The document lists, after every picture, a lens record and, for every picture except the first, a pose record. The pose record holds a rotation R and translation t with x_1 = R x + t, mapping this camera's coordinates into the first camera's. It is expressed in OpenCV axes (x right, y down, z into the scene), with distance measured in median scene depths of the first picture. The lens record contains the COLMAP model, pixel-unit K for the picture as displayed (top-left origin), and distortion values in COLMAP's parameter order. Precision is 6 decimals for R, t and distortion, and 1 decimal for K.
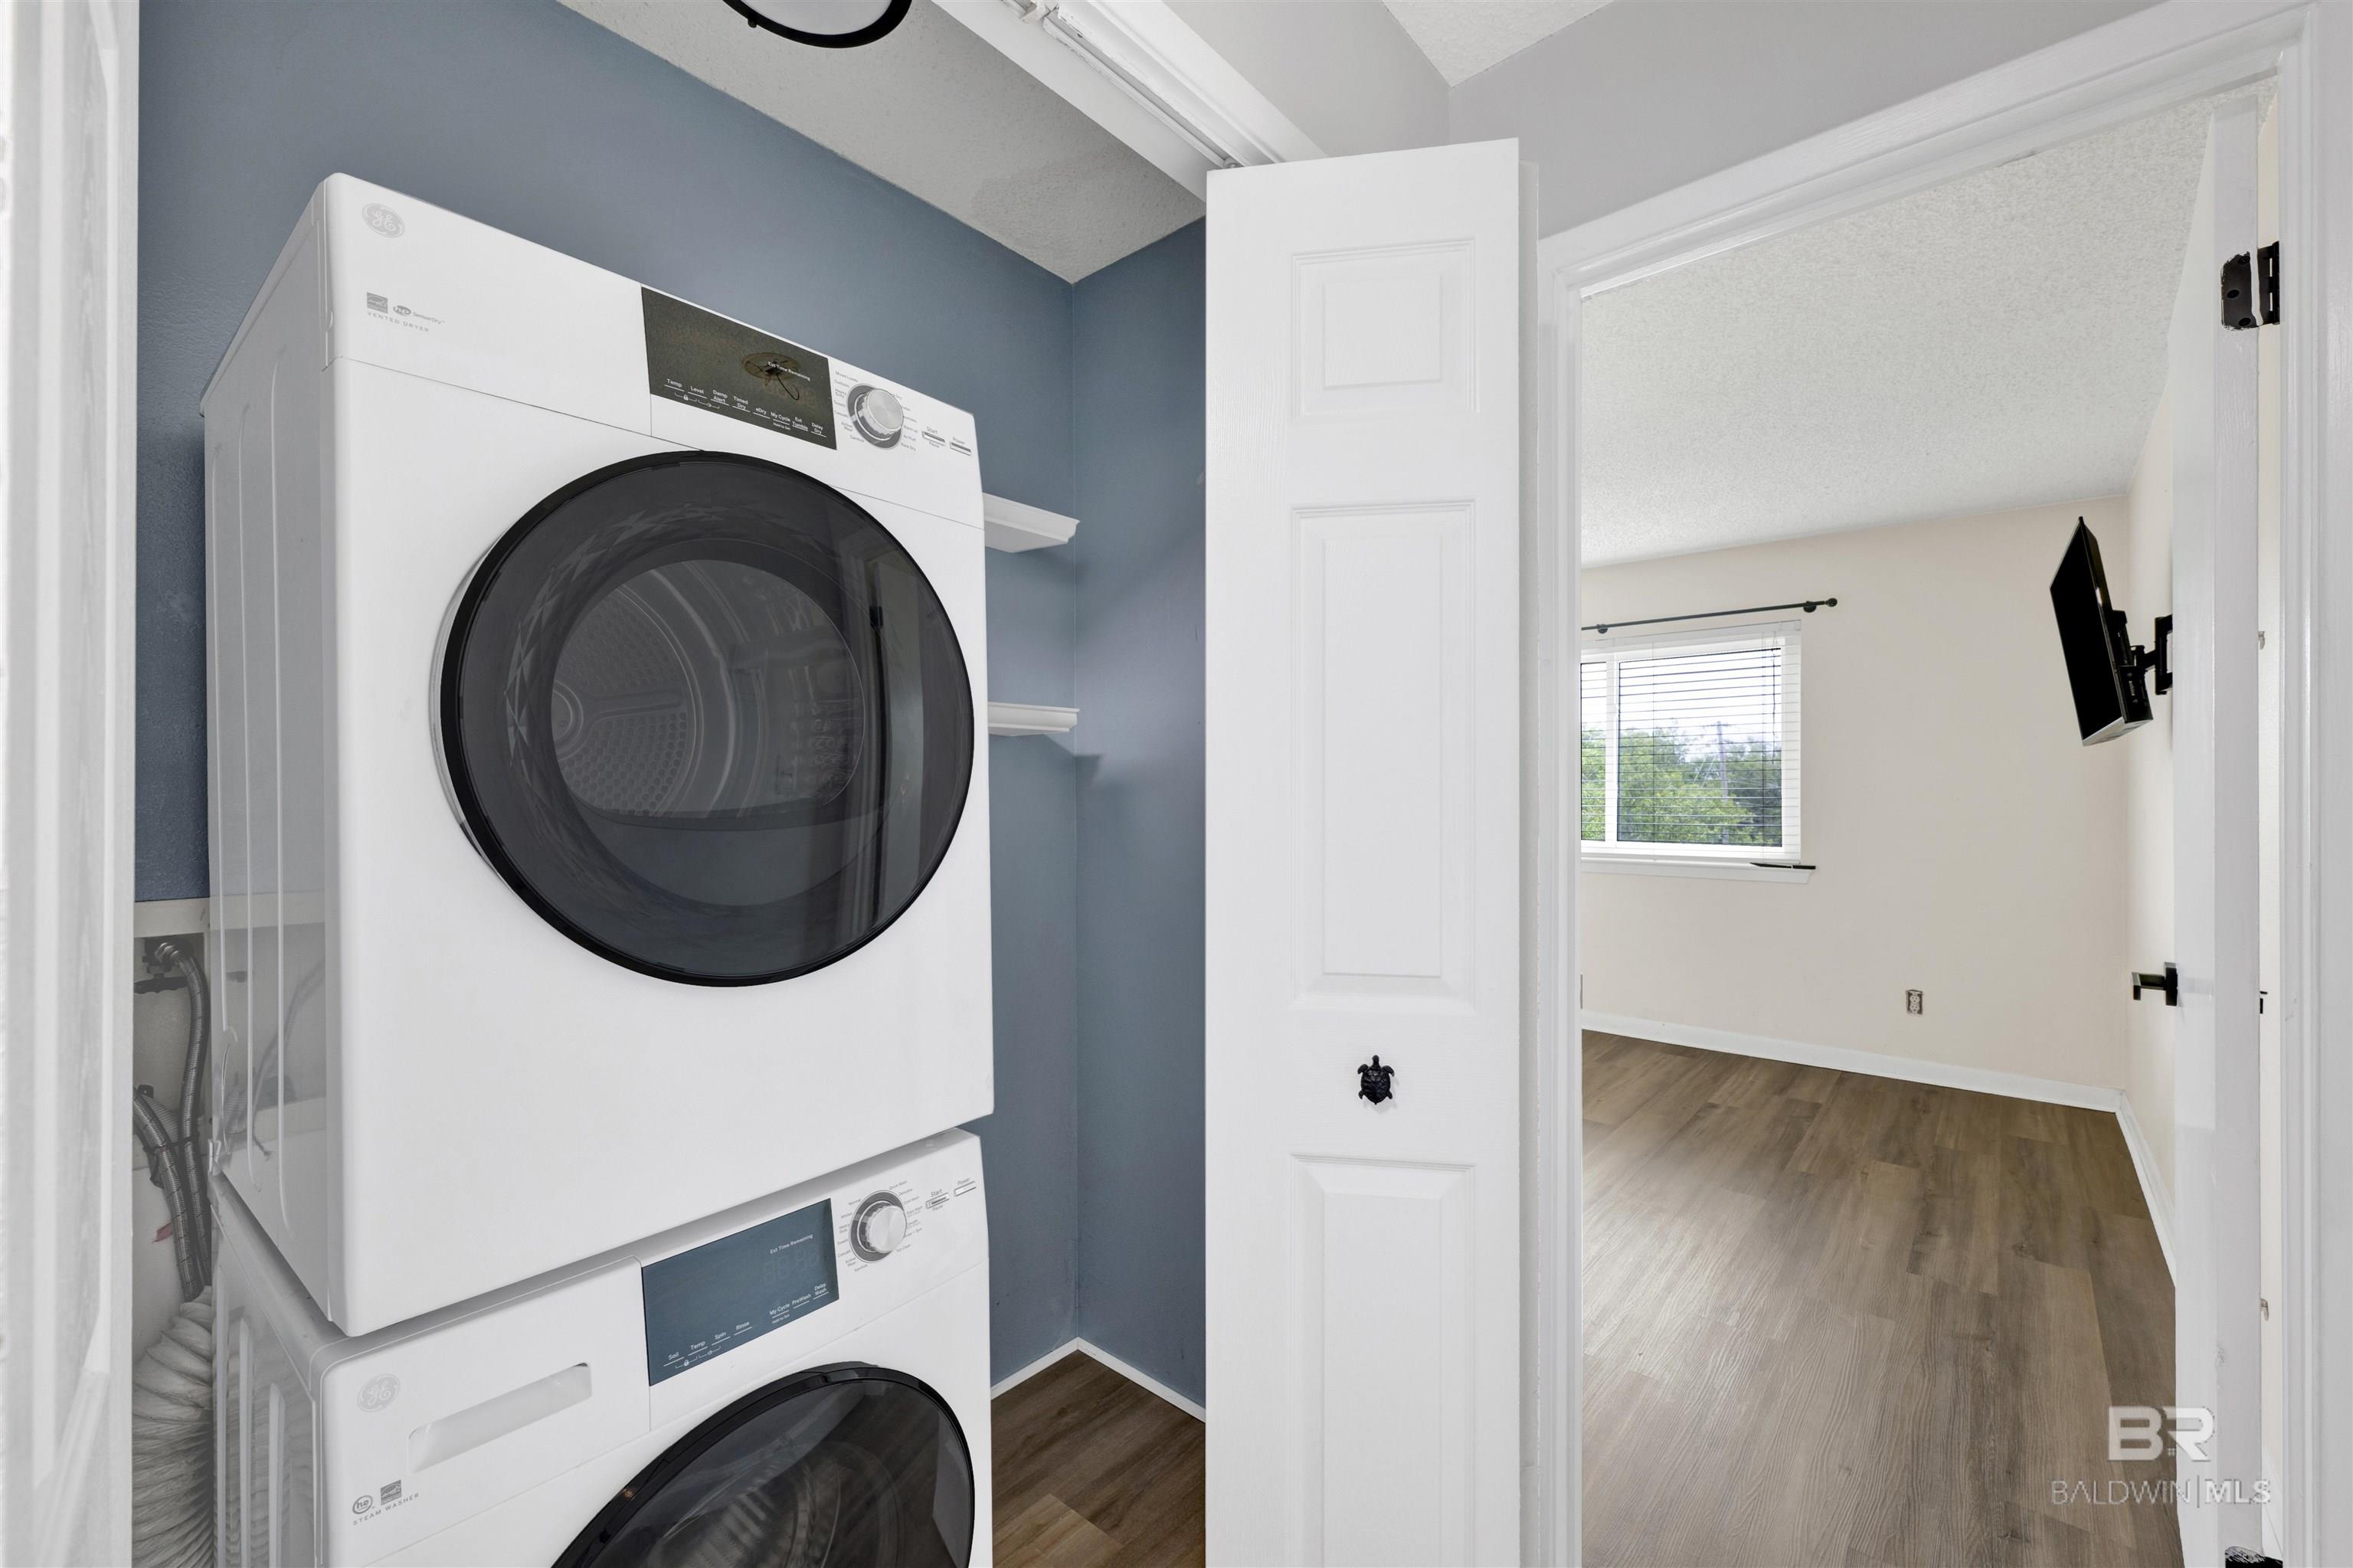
lens RADIAL K [[973.9, 0, 1193.4], [0, 973.9, 782.6], [0, 0, 1]] dist [0.004114, 0.000728]
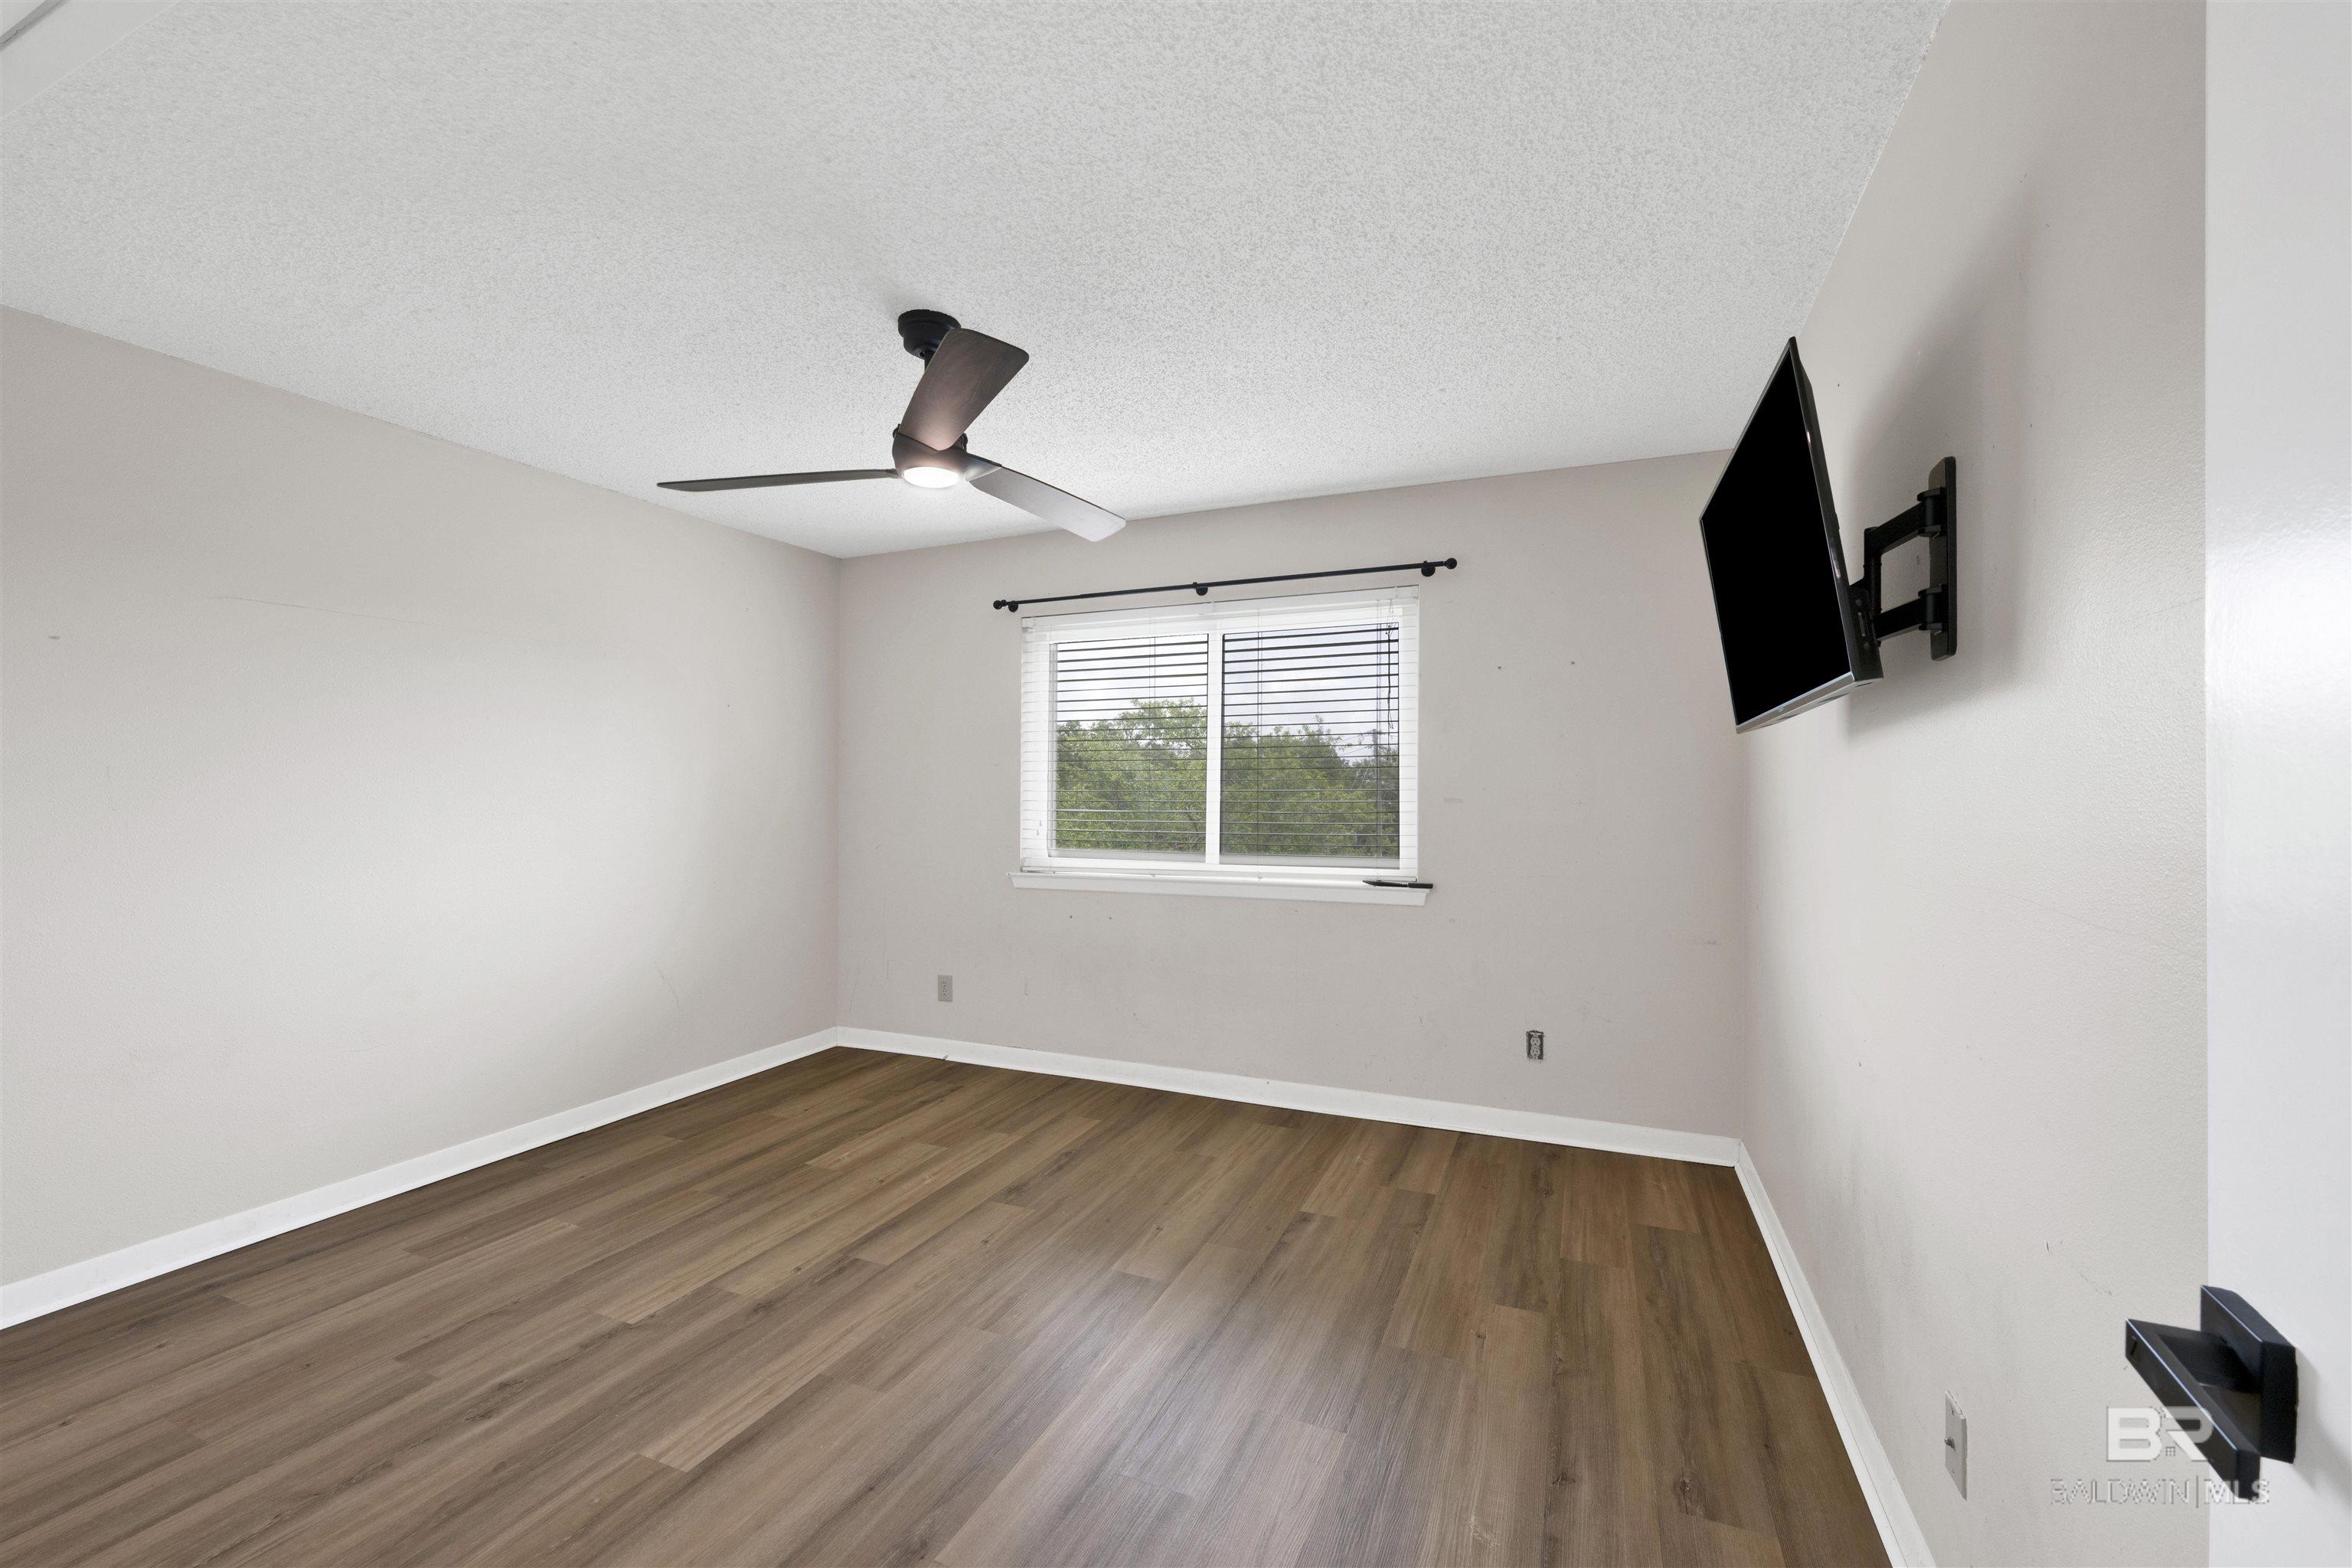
lens RADIAL K [[973.4, 0, 1170.3], [0, 973.4, 775.6], [0, 0, 1]] dist [0.004114, 0.000728]
pose [[0.959132, 0.006860, 0.282875, 0.228048], [-0.005020, 0.999961, -0.007231, 0.001453], [-0.282914, 0.005515, 0.959129, 0.325494]]
